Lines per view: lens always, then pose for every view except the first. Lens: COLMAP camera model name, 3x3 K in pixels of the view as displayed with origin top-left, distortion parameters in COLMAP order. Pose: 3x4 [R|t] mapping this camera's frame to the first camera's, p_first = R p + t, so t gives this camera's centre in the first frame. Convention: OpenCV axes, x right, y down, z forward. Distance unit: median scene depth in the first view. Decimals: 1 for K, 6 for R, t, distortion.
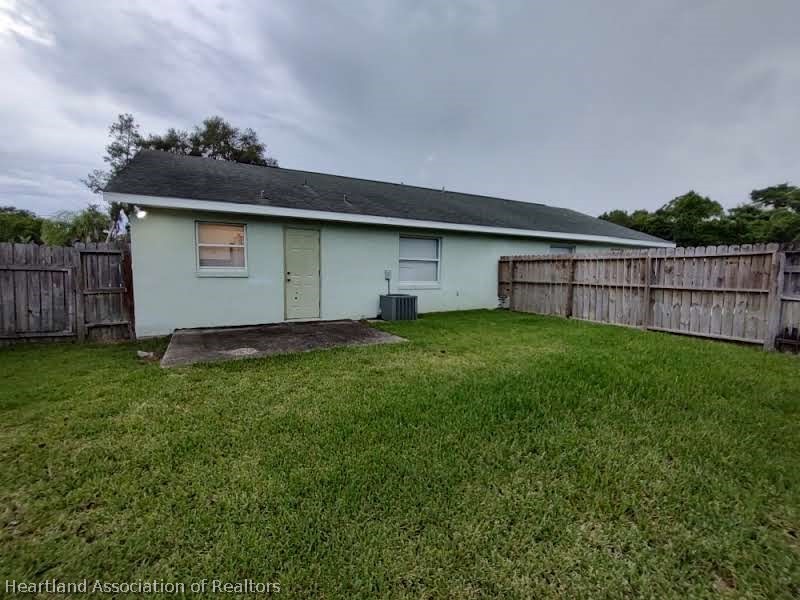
lens RADIAL K [[360.9, 0, 399.8], [0, 360.9, 296.6], [0, 0, 1]] dist [-0.000044, 0.001046]
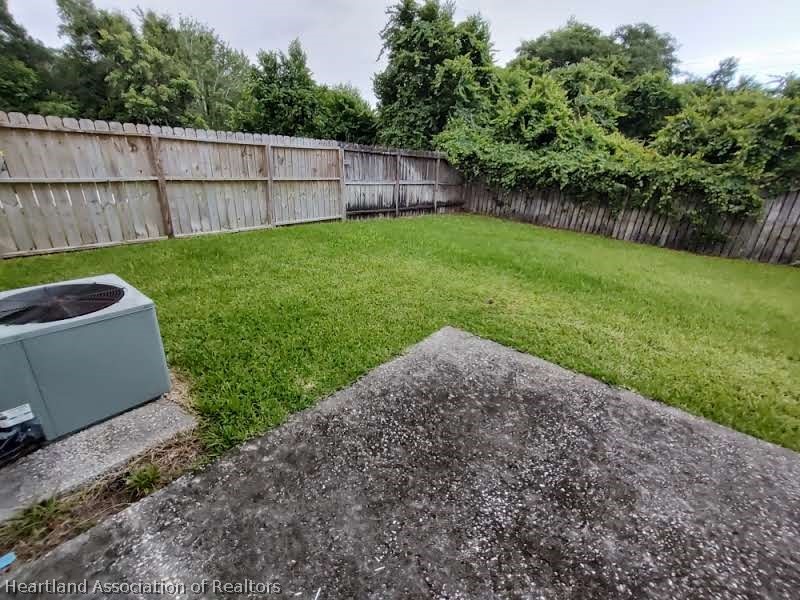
lens RADIAL K [[360.9, 0, 399.0], [0, 360.9, 302.3], [0, 0, 1]] dist [-0.000044, 0.001046]
pose [[-0.403649, -0.345697, 0.847089, -0.309979], [0.028943, 0.920580, 0.389481, -0.081533], [-0.914456, 0.181731, -0.361586, 1.012042]]
